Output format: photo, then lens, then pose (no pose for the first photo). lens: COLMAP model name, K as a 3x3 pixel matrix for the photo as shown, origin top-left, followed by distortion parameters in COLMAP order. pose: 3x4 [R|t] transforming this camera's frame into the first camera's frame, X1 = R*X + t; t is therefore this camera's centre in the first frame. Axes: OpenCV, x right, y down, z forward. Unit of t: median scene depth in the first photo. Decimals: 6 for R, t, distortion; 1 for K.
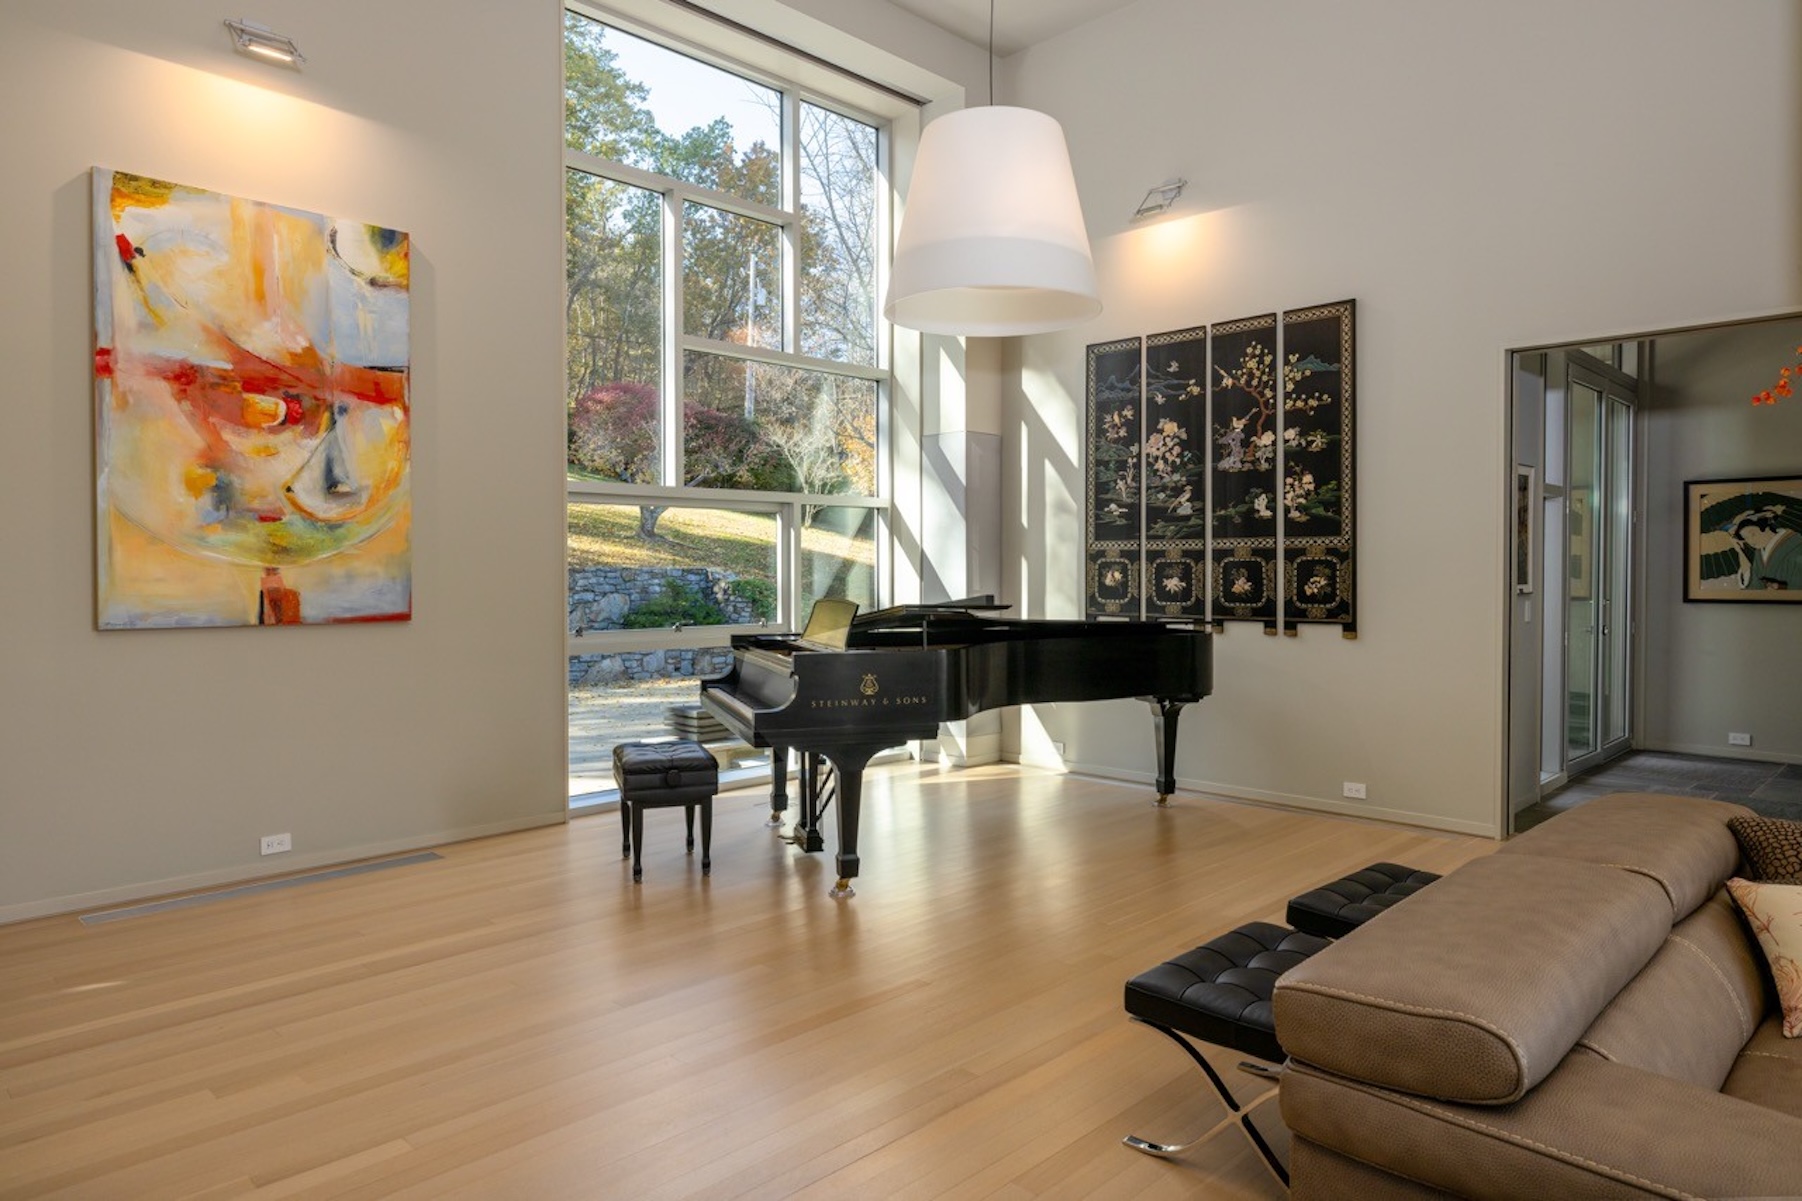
lens RADIAL K [[1107.0, 0, 901.0], [0, 1107.0, 600.5], [0, 0, 1]] dist [-0.002685, 0.000601]
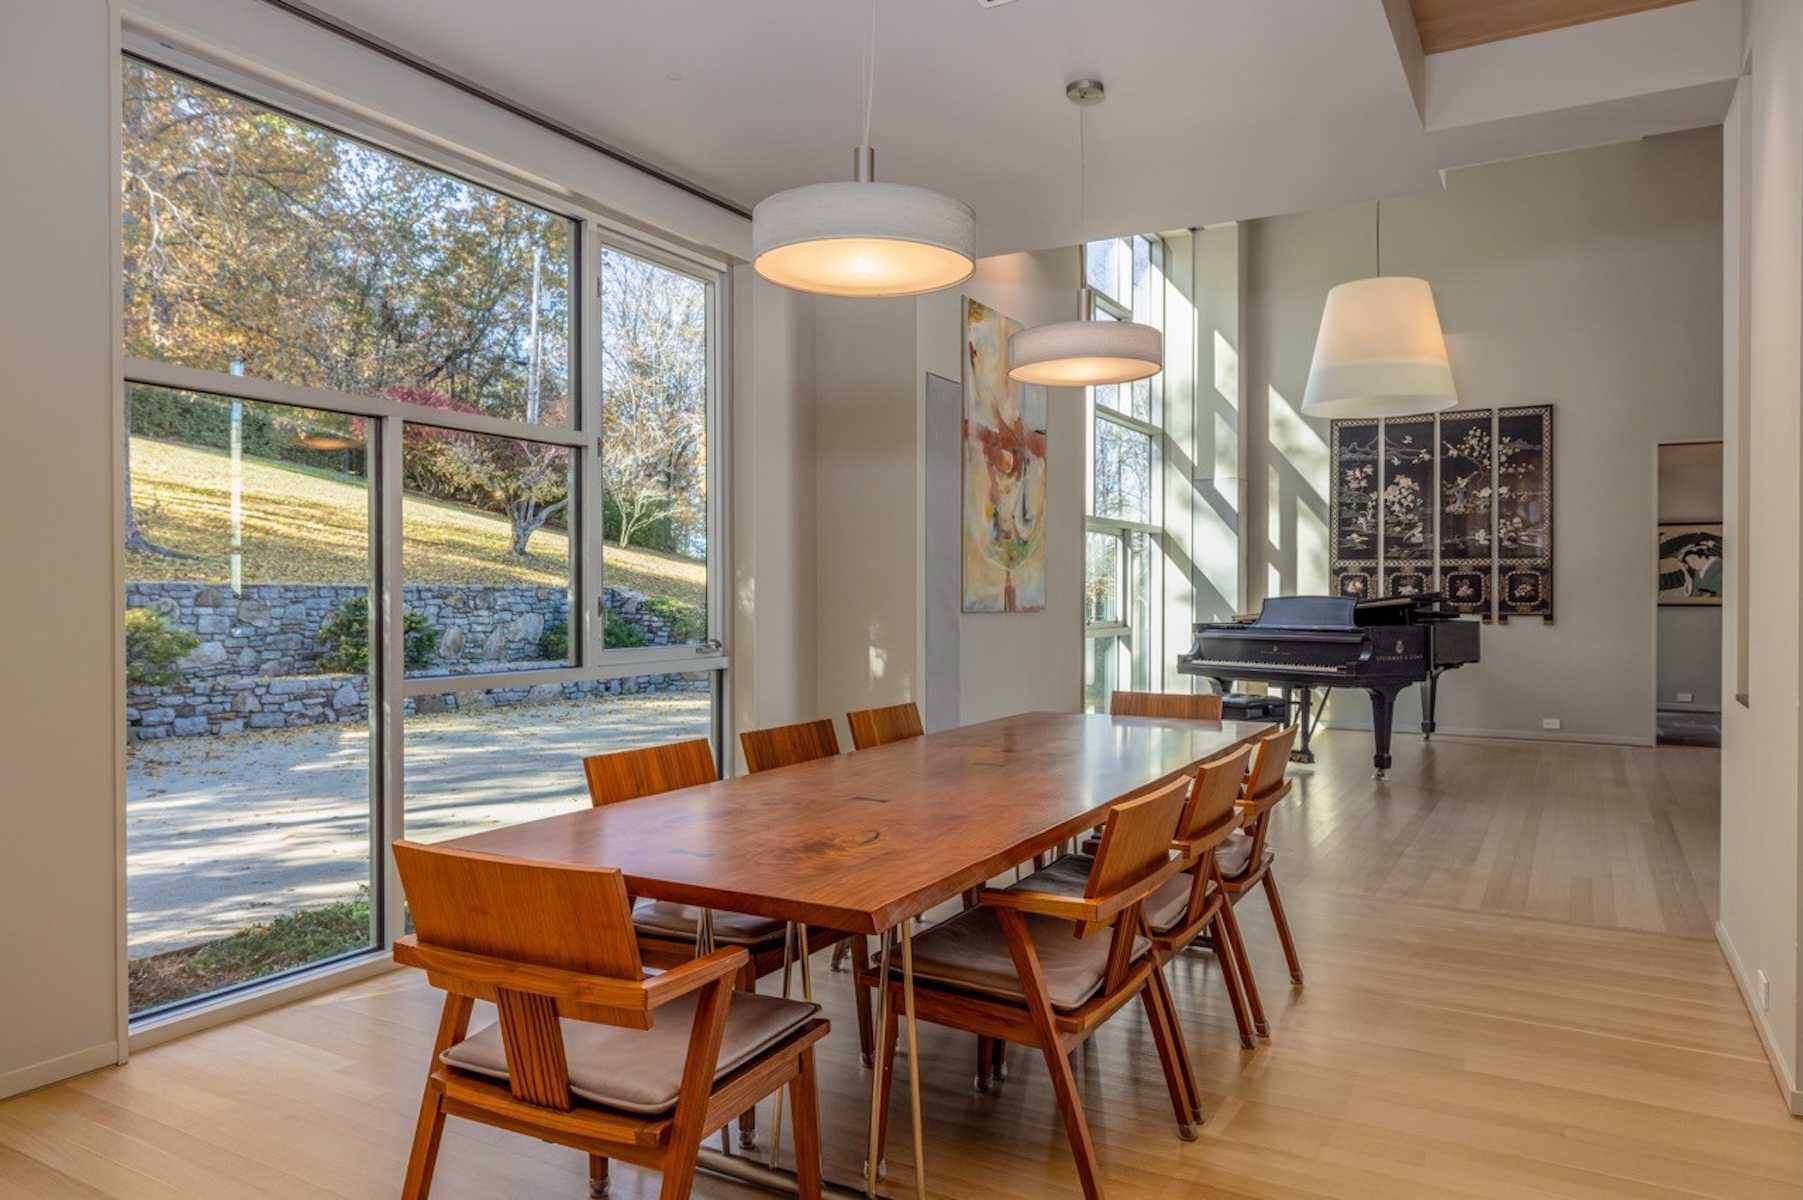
lens RADIAL K [[1179.2, 0, 900.4], [0, 1179.2, 615.6], [0, 0, 1]] dist [0.003787, 0.002021]
pose [[0.966516, -0.002125, 0.256599, -0.792867], [0.004922, 0.999935, -0.010261, 0.030586], [-0.256561, 0.011180, 0.966463, -0.315160]]
